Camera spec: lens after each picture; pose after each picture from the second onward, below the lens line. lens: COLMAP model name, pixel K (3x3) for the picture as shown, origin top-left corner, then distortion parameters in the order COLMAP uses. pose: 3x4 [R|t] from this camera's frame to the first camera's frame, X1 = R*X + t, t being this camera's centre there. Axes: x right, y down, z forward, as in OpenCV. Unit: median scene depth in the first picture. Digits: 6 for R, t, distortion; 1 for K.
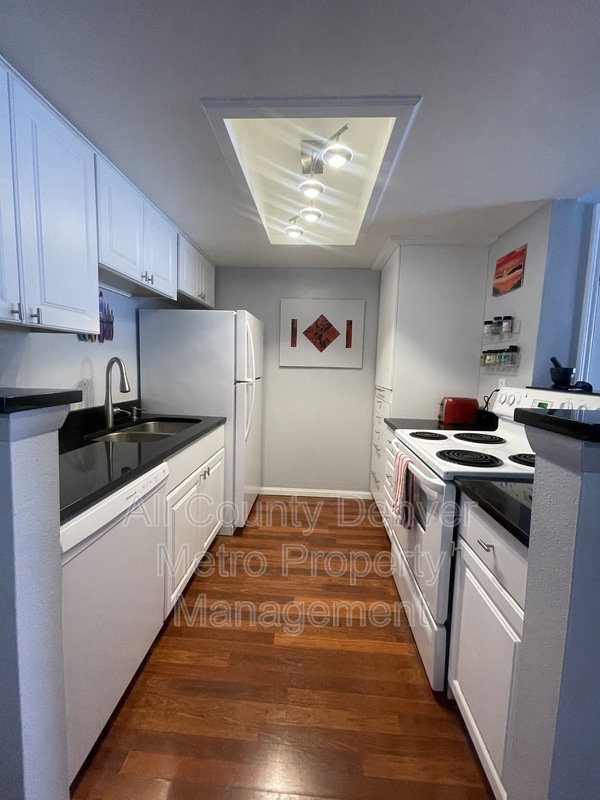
lens RADIAL K [[322.0, 0, 295.9], [0, 322.0, 398.7], [0, 0, 1]] dist [-0.004243, -0.000491]
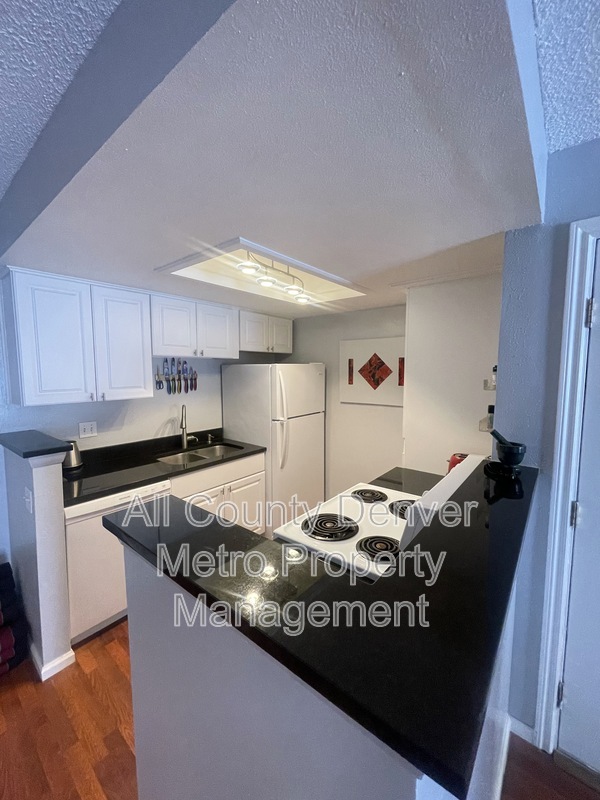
lens RADIAL K [[322.0, 0, 302.3], [0, 322.0, 399.0], [0, 0, 1]] dist [-0.004243, -0.000491]
pose [[0.819534, 0.025016, -0.572485, 0.659133], [-0.036223, 0.999310, -0.008188, -0.136032], [0.571885, 0.027448, 0.819875, 0.041435]]
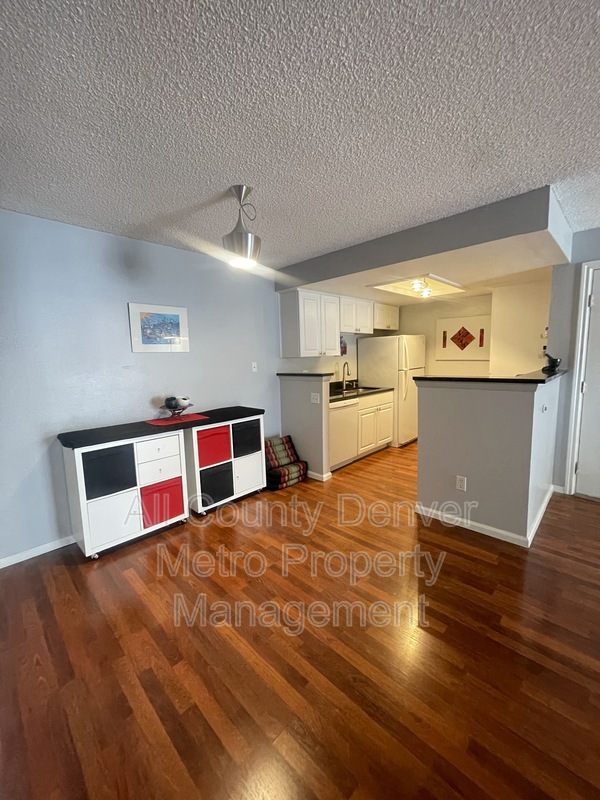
lens RADIAL K [[322.0, 0, 303.7], [0, 322.0, 398.6], [0, 0, 1]] dist [-0.004243, -0.000491]
pose [[0.763010, 0.035430, -0.645415, 0.711635], [-0.014336, 0.999179, 0.037902, 0.060810], [0.646228, -0.019667, 0.762891, -0.997822]]
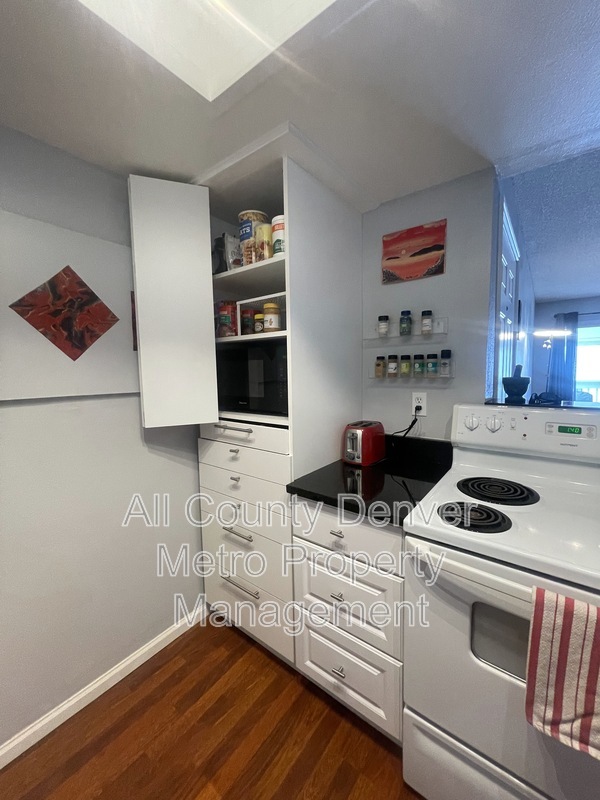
lens RADIAL K [[322.0, 0, 296.0], [0, 322.0, 399.1], [0, 0, 1]] dist [-0.004243, -0.000491]
pose [[0.565004, -0.112681, 0.817357, -0.140918], [0.120128, 0.991309, 0.053623, -0.115765], [-0.816296, 0.067890, 0.573630, 0.749333]]
